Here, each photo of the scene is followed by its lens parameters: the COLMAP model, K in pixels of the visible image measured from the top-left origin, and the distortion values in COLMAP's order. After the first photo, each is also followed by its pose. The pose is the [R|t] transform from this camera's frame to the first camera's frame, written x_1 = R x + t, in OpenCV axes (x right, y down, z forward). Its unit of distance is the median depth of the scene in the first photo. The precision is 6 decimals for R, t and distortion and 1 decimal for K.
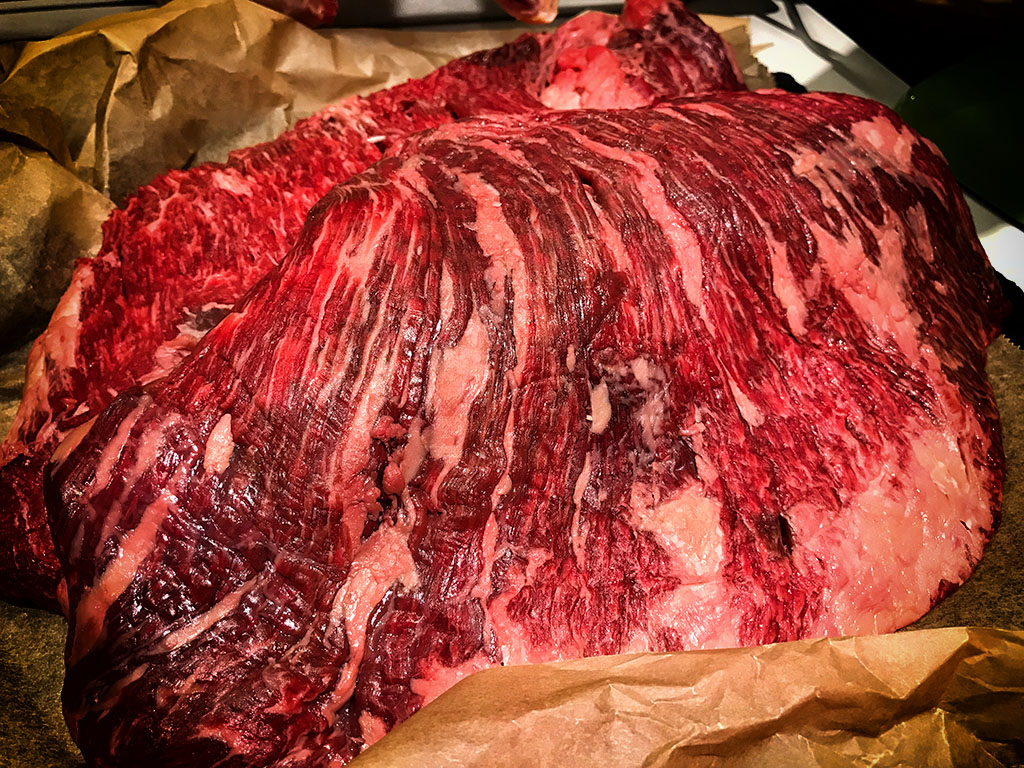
lens RADIAL K [[835.4, 0, 509.3], [0, 835.4, 384.9], [0, 0, 1]] dist [-0.003720, -0.008201]
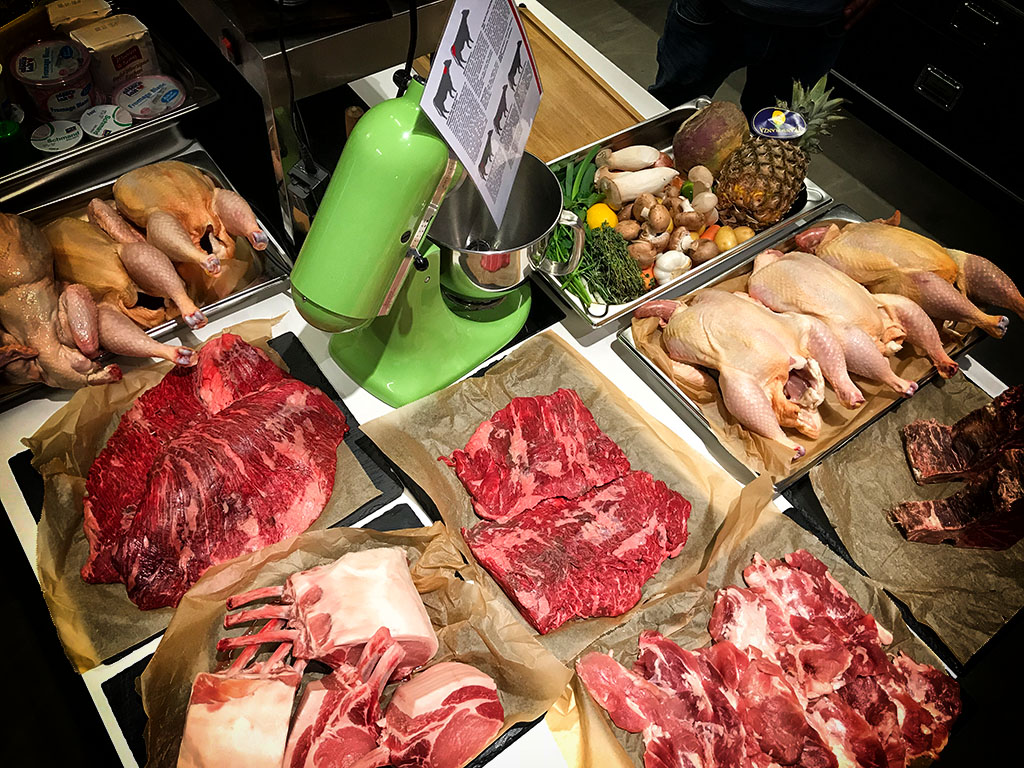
lens RADIAL K [[835.4, 0, 511.9], [0, 835.4, 380.2], [0, 0, 1]] dist [-0.003720, -0.008201]
pose [[0.946836, -0.256600, 0.194055, 0.923500], [0.220312, 0.956720, 0.190127, -1.214563], [-0.234443, -0.137267, 0.962390, -3.845015]]
